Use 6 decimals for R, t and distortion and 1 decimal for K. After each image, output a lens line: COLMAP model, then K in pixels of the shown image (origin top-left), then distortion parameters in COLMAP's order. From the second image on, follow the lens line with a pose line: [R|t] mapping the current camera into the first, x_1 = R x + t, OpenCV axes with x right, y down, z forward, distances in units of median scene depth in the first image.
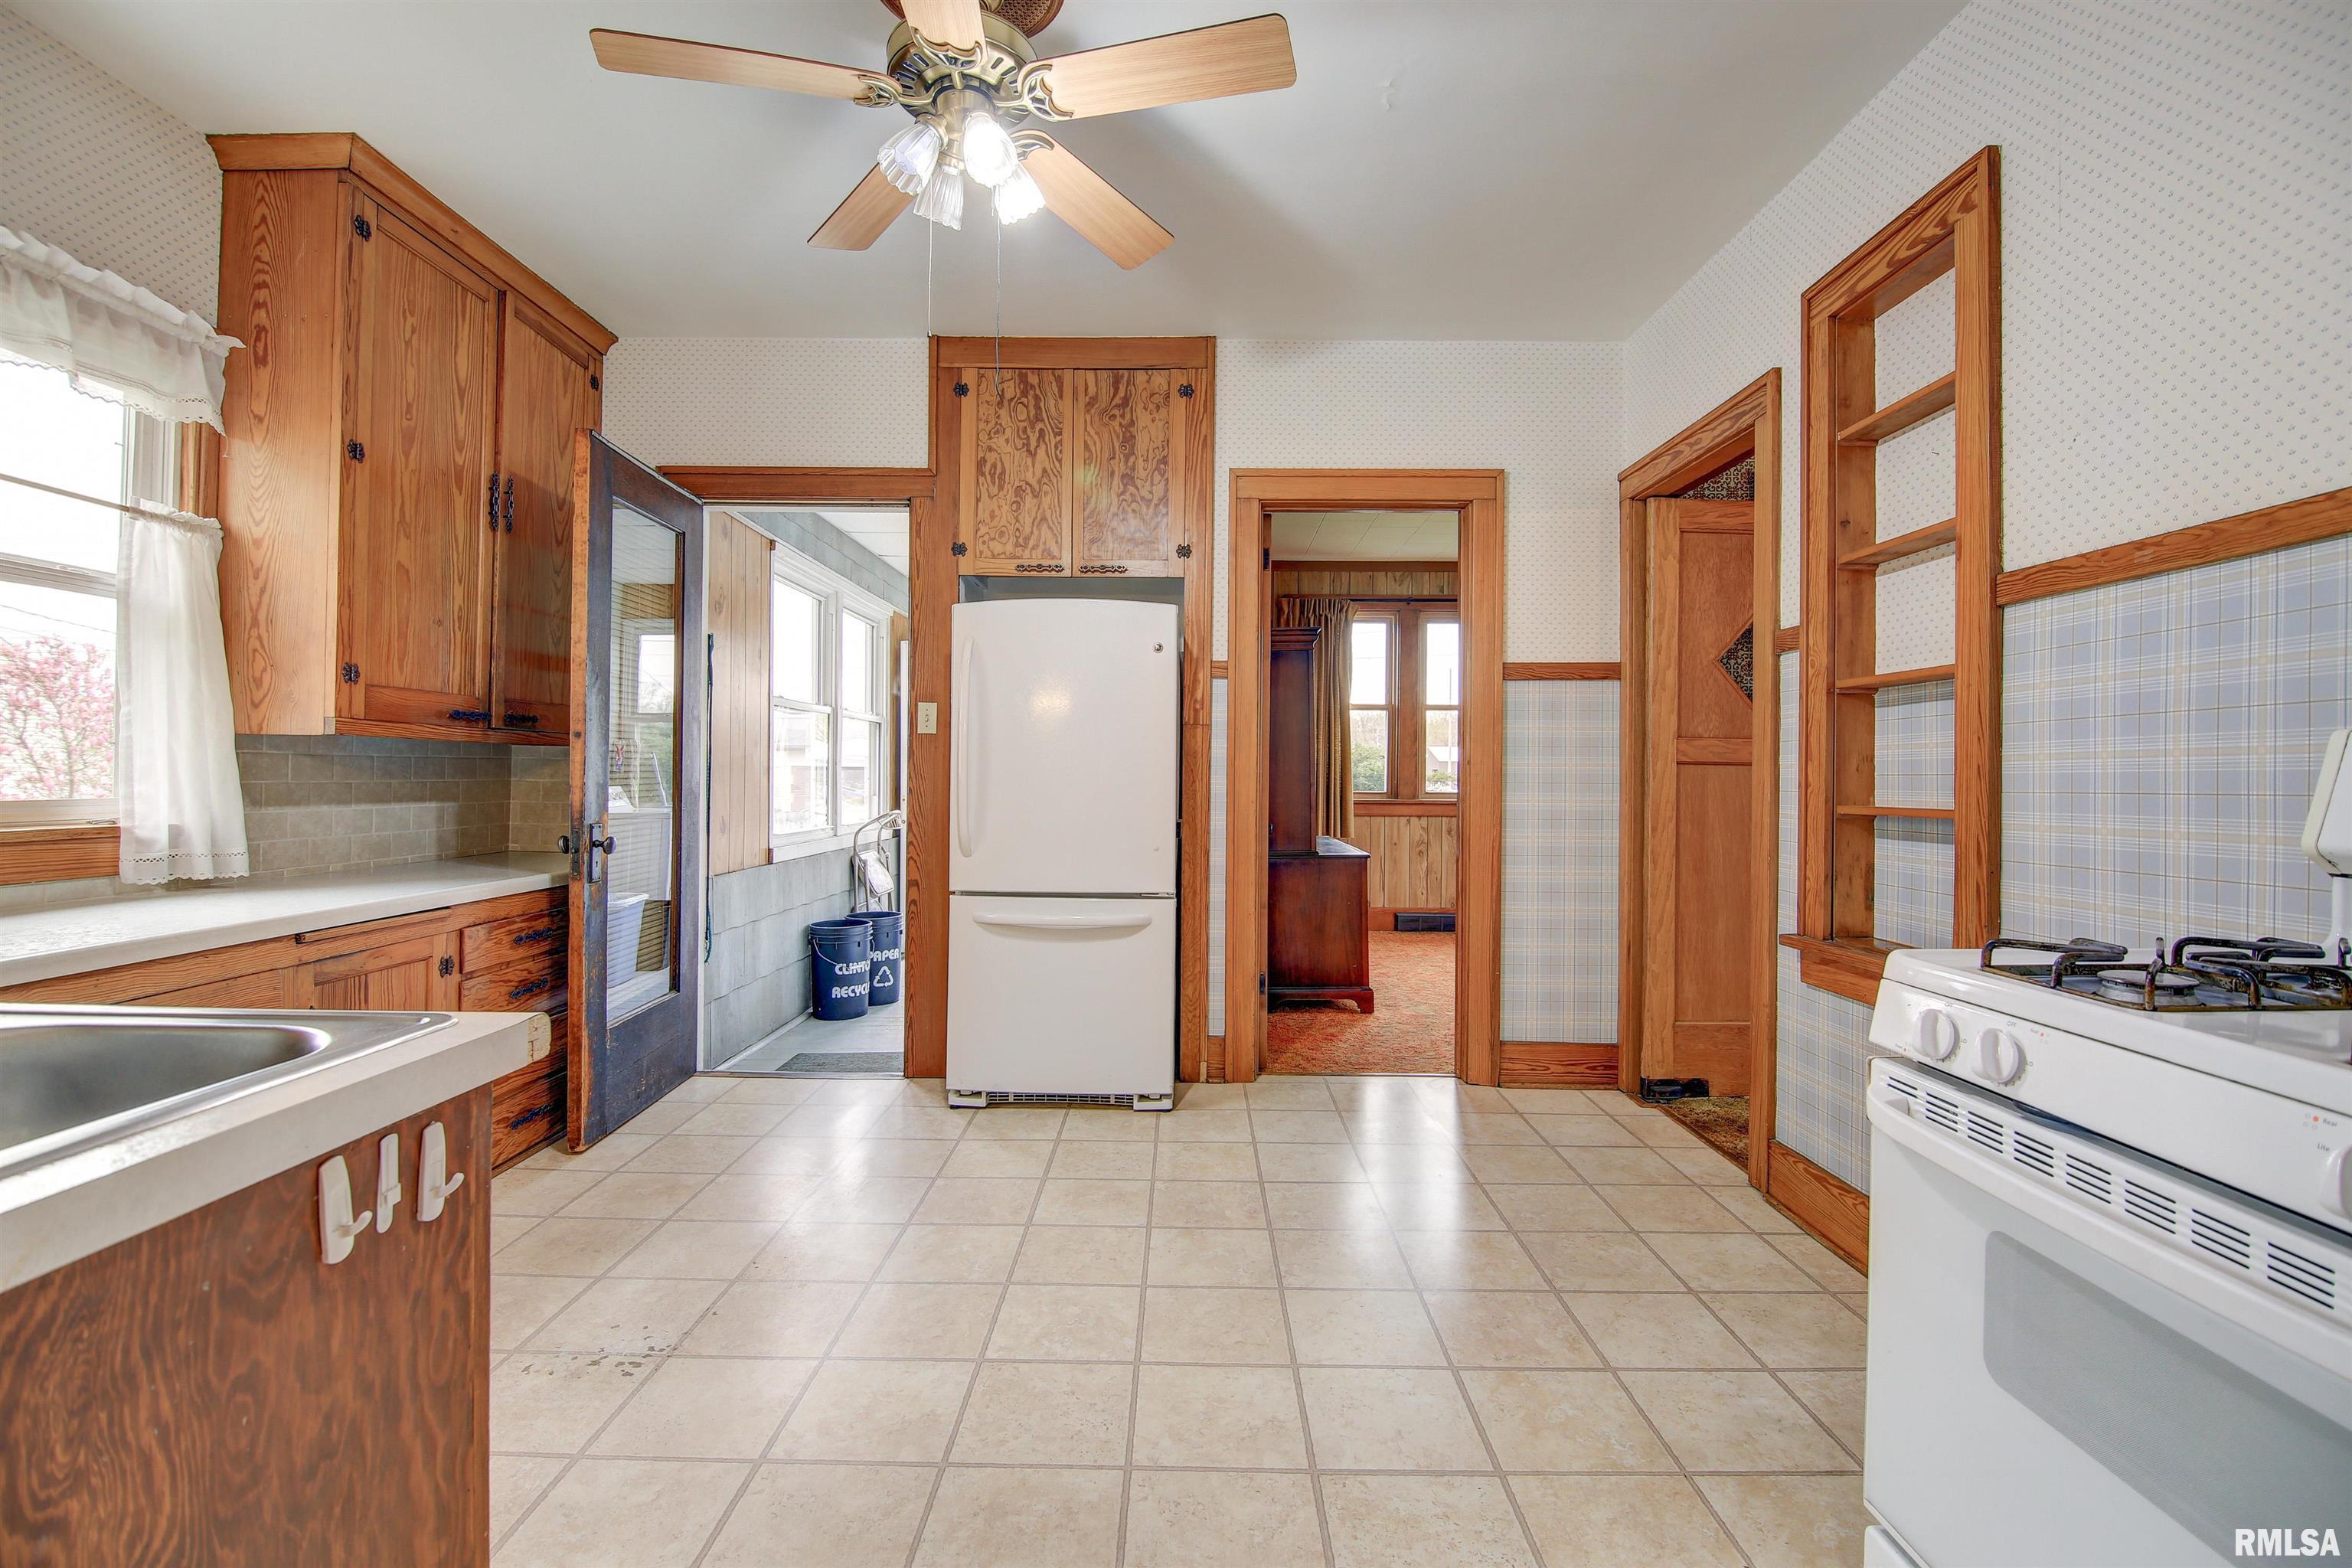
lens RADIAL K [[1050.5, 0, 1174.1], [0, 1050.5, 778.9], [0, 0, 1]] dist [-0.007450, -0.007503]
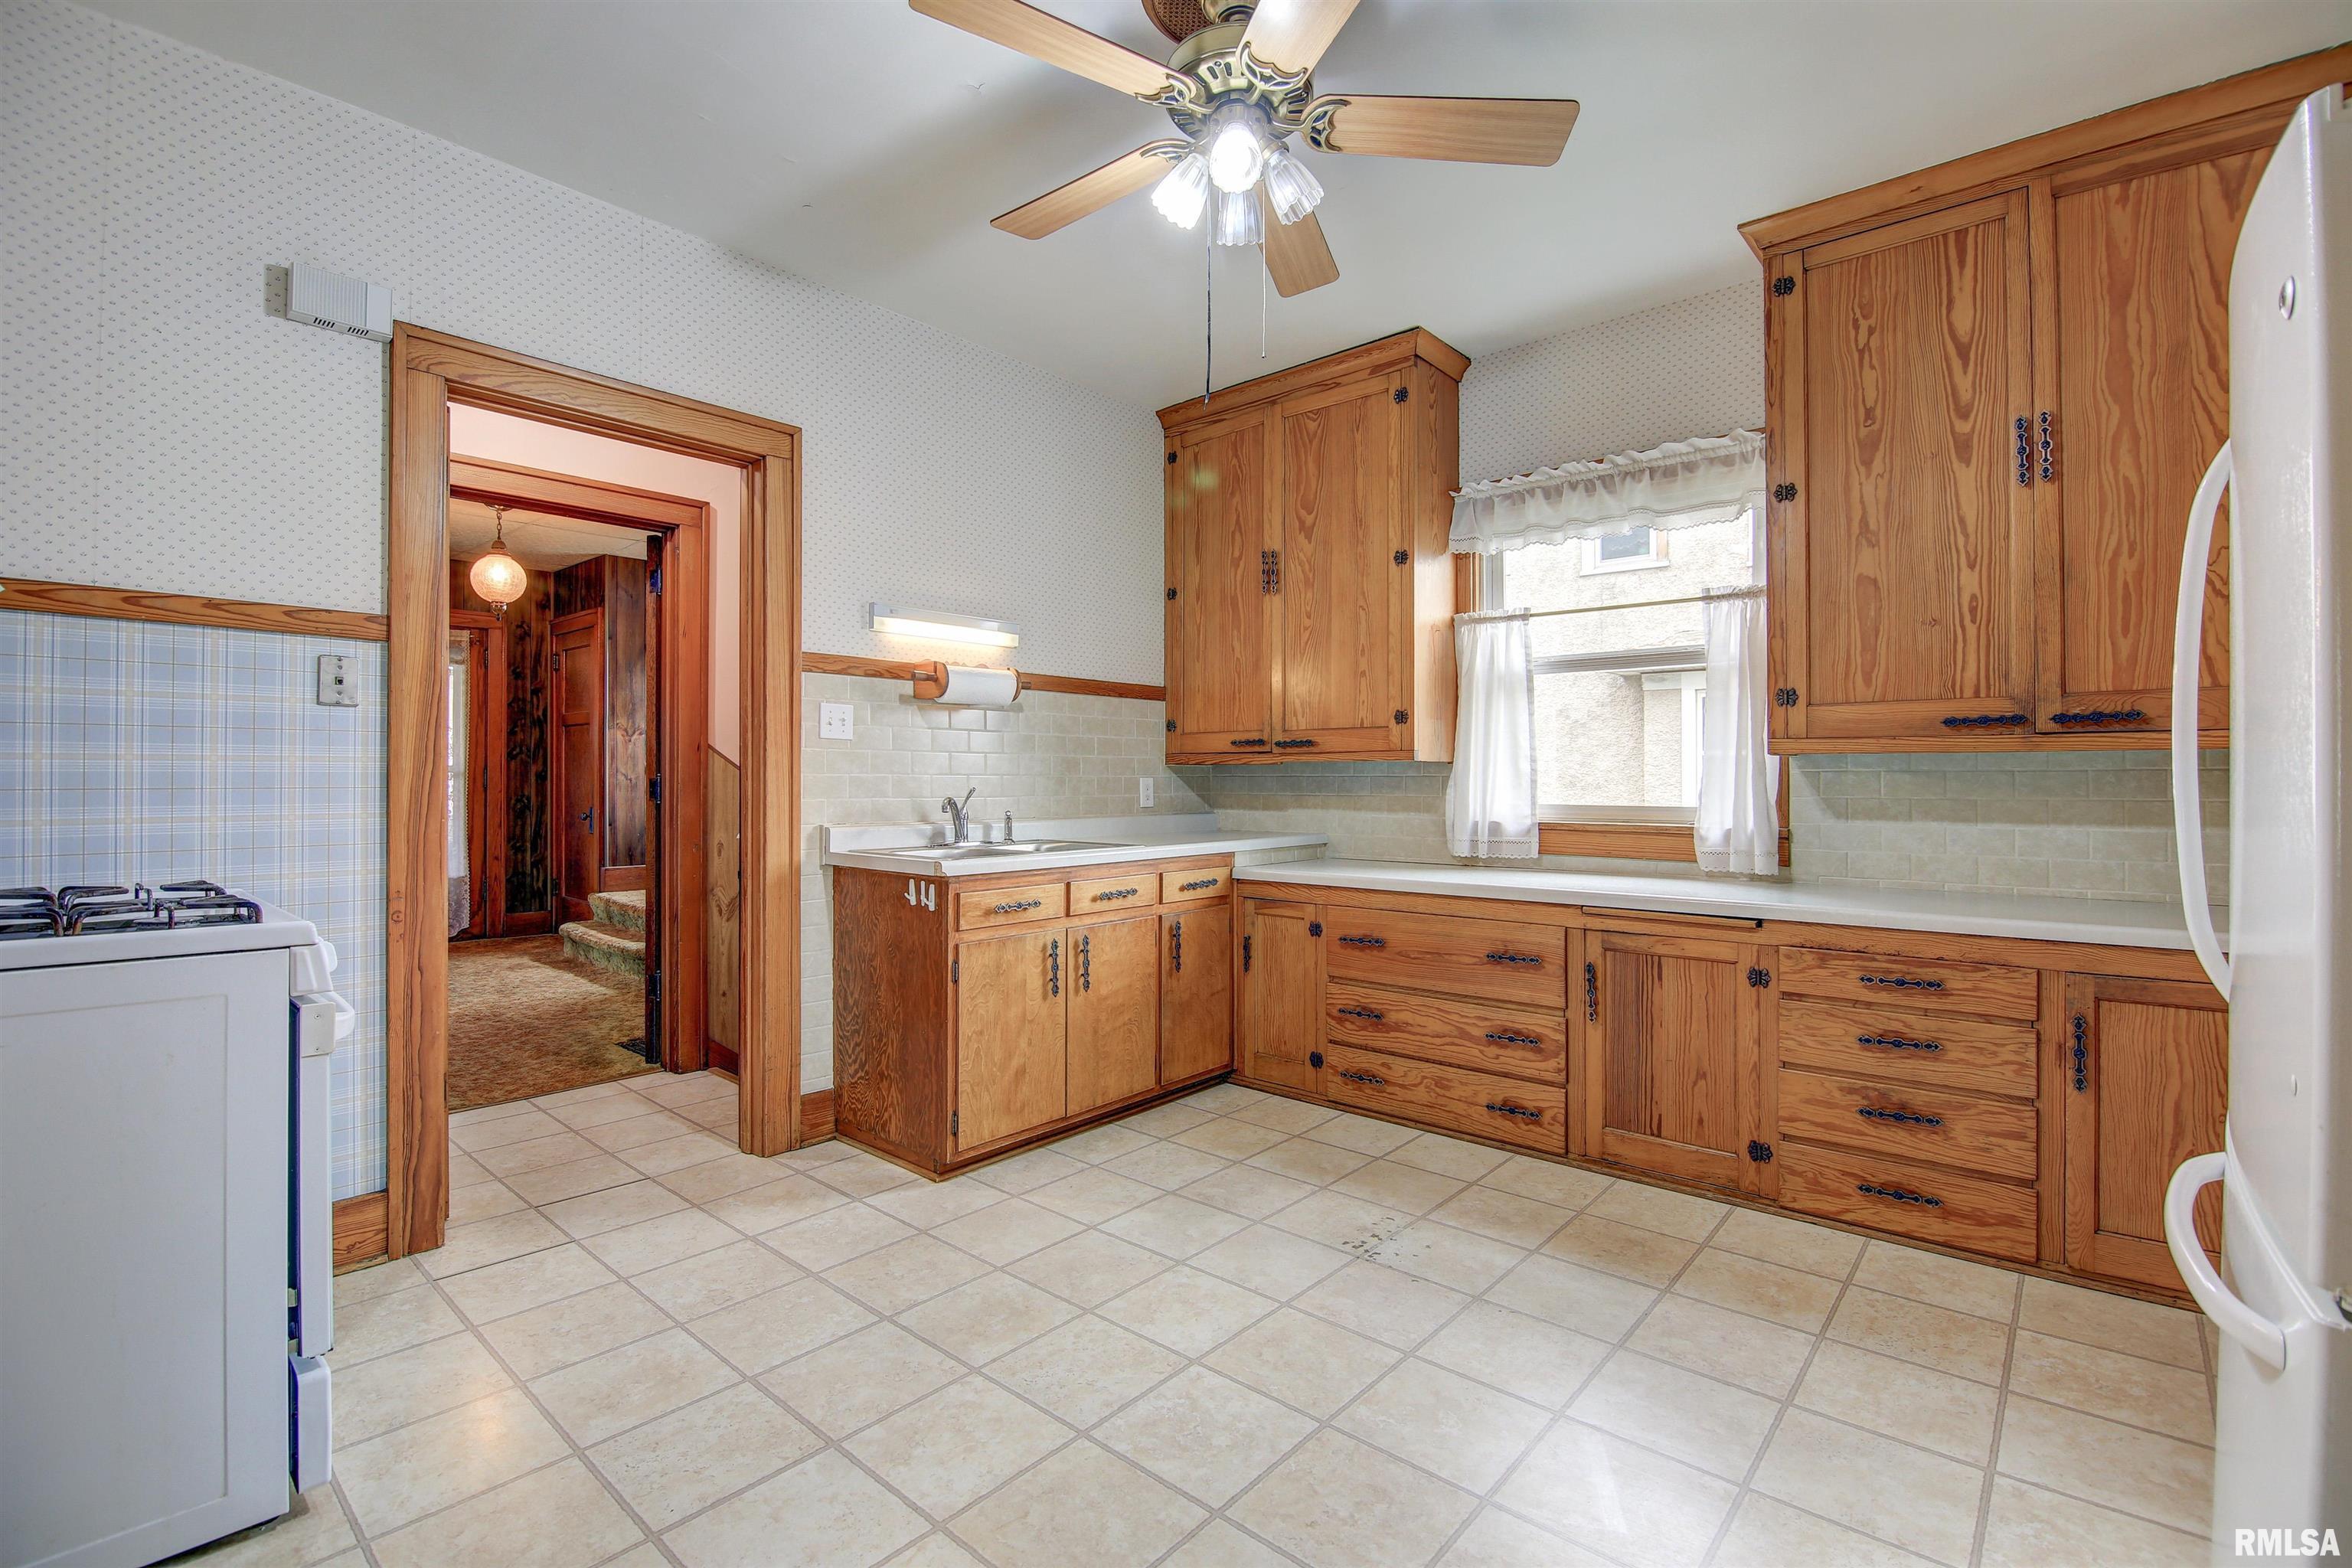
lens RADIAL K [[1050.5, 0, 1177.3], [0, 1050.5, 770.9], [0, 0, 1]] dist [-0.007450, -0.007503]
pose [[-0.656329, -0.015767, -0.754310, 0.502879], [-0.009893, 0.999876, -0.012292, -0.005034], [0.754410, -0.000605, -0.656404, 1.380255]]
